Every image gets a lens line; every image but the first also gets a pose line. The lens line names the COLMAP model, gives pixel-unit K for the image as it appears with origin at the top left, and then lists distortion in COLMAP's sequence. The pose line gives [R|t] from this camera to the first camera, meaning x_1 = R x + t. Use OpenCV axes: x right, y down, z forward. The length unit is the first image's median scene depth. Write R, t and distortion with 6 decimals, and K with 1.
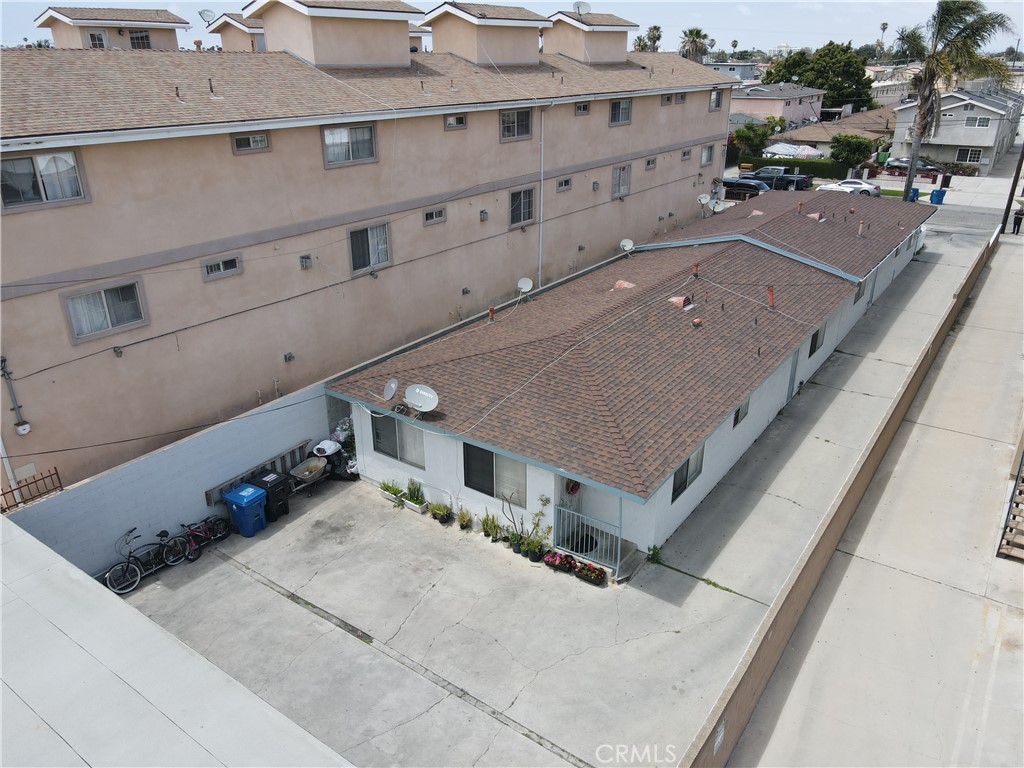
lens RADIAL K [[748.2, 0, 511.5], [0, 748.2, 383.9], [0, 0, 1]] dist [0.010659, 0.012339]
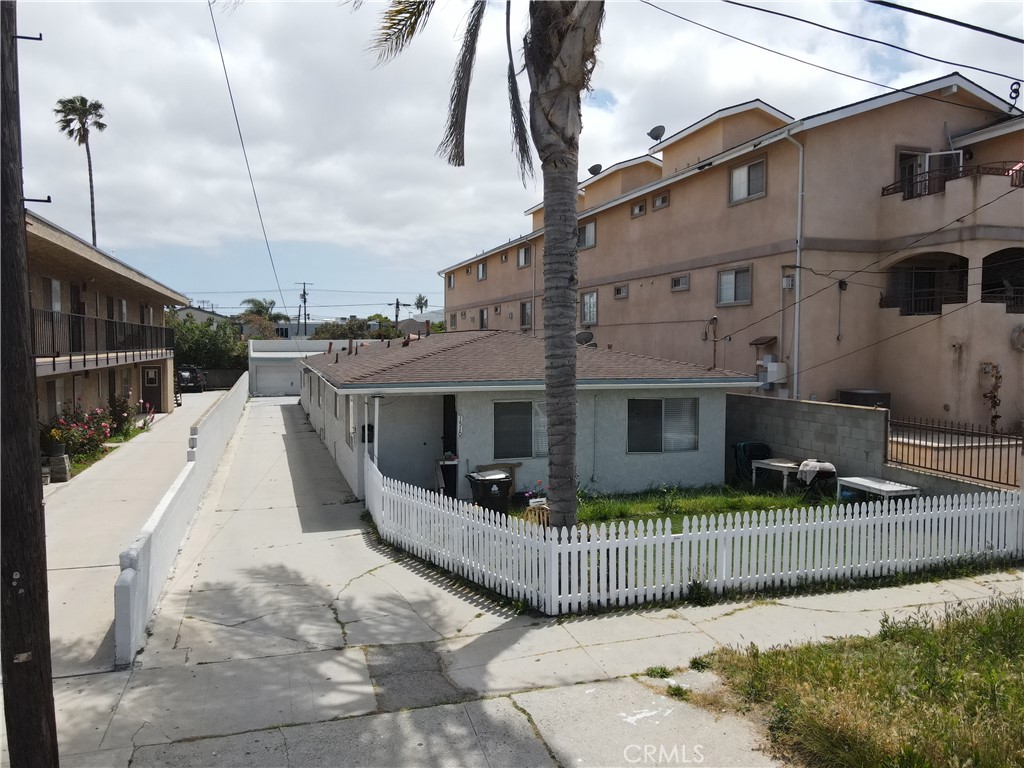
lens RADIAL K [[748.2, 0, 506.1], [0, 748.2, 381.2], [0, 0, 1]] dist [0.010659, 0.012339]
pose [[-0.600644, 0.043935, -0.798309, 1.525726], [-0.317909, 0.903037, 0.288892, -0.690050], [0.733595, 0.427310, -0.528436, 2.367538]]
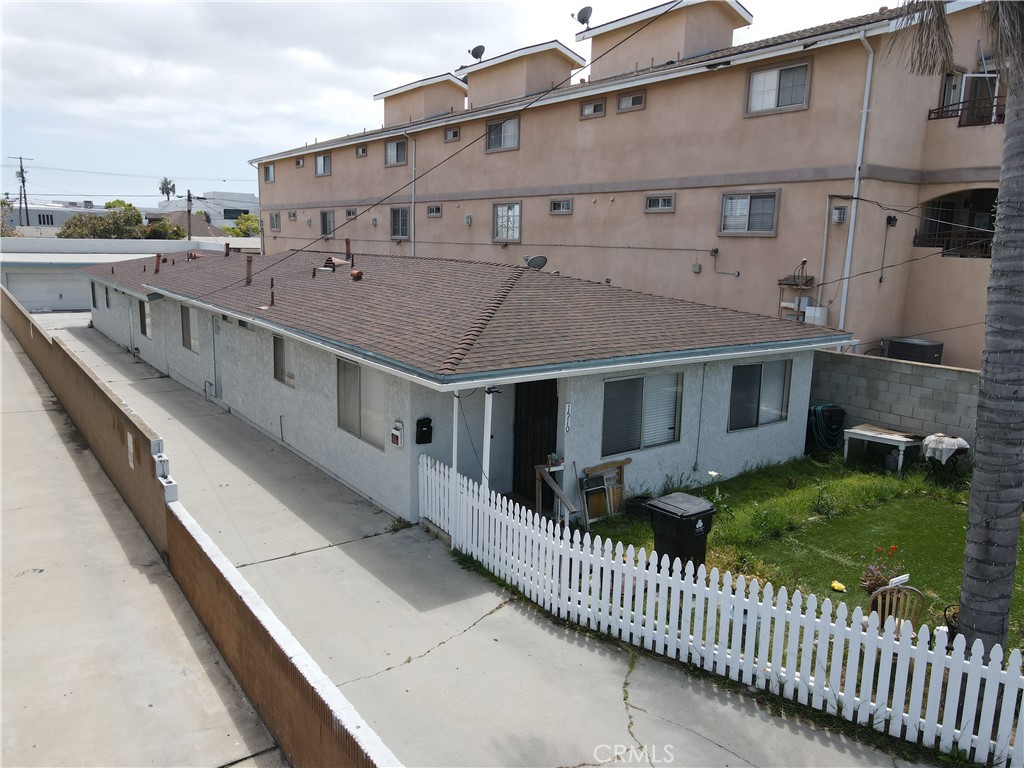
lens RADIAL K [[748.2, 0, 507.5], [0, 748.2, 381.9], [0, 0, 1]] dist [0.010659, 0.012339]
pose [[-0.315367, 0.173582, -0.932959, 1.472185], [-0.398535, 0.868002, 0.296213, -0.587608], [0.861228, 0.465232, -0.204561, 2.030995]]
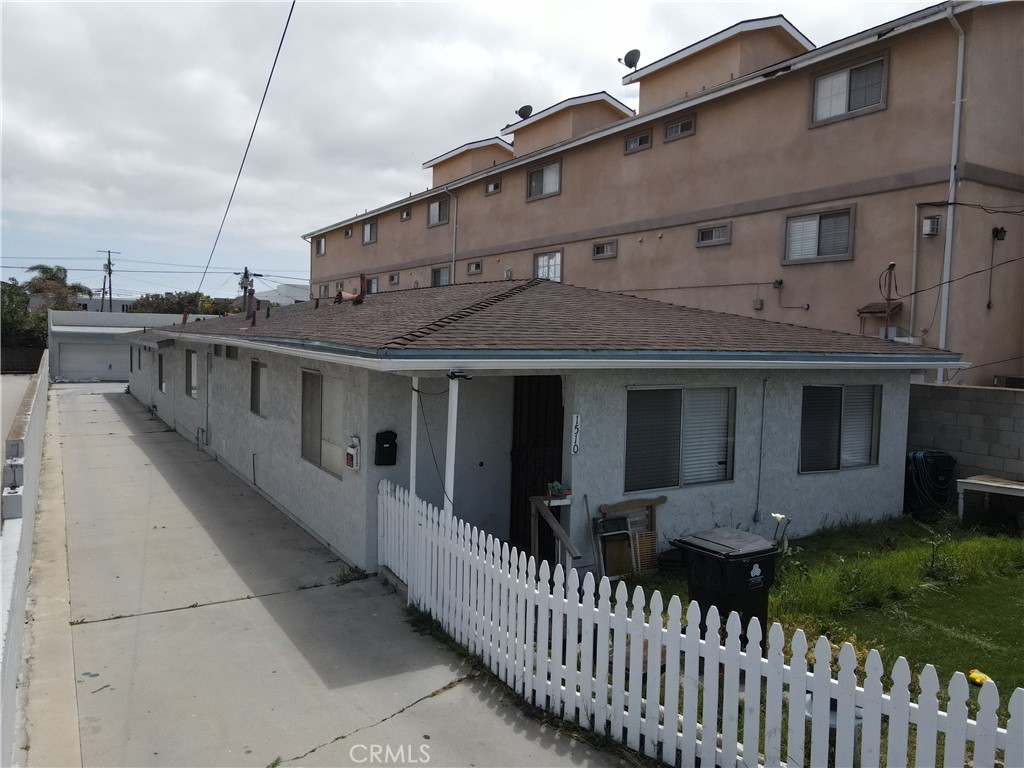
lens RADIAL K [[748.2, 0, 507.9], [0, 748.2, 383.4], [0, 0, 1]] dist [0.010659, 0.012339]
pose [[-0.397362, 0.053327, -0.916111, 1.346580], [-0.386608, 0.895662, 0.219828, -0.523706], [0.832249, 0.441527, -0.335286, 2.061523]]
